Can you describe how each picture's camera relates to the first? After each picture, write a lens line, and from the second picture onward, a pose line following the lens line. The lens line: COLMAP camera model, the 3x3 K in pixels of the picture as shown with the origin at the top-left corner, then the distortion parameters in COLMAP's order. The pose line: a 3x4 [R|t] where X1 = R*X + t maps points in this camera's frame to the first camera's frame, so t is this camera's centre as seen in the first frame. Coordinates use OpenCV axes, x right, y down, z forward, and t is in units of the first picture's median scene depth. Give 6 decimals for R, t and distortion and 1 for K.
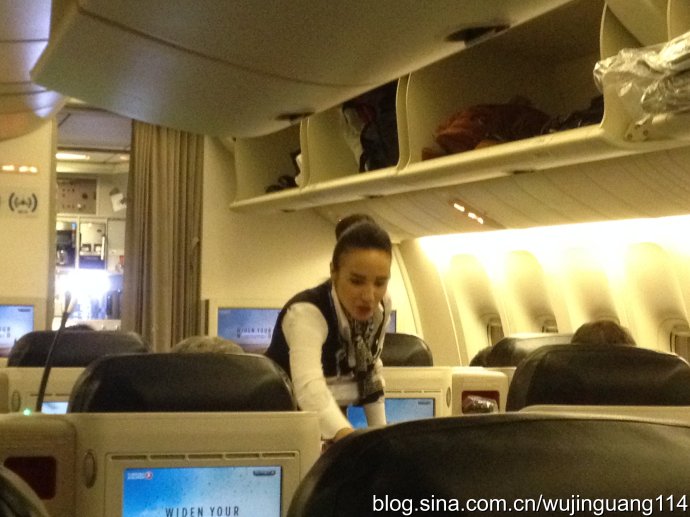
lens RADIAL K [[1688.0, 0, 345.0], [0, 1688.0, 258.5], [0, 0, 1]] dist [0.223726, 0.234373]
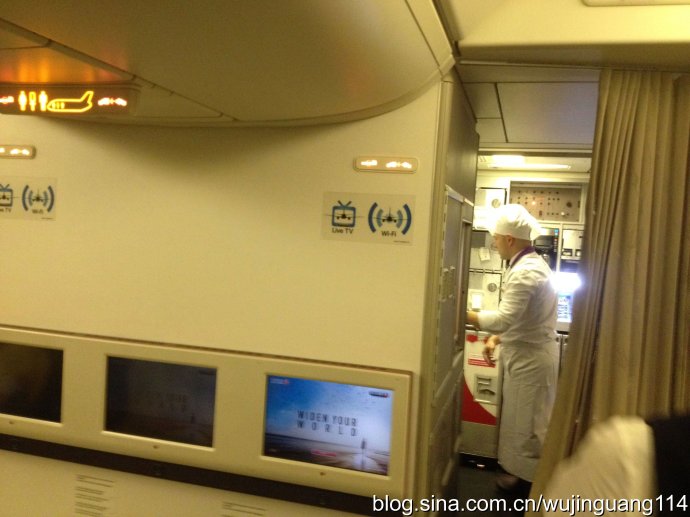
lens RADIAL K [[682.2, 0, 345.0], [0, 682.2, 258.5], [0, 0, 1]] dist [0.091124, 0.000344]
pose [[0.863091, 0.052799, -0.502281, -0.101179], [-0.029324, 0.998082, 0.054529, -0.041234], [0.504197, -0.032335, 0.862983, 1.020203]]
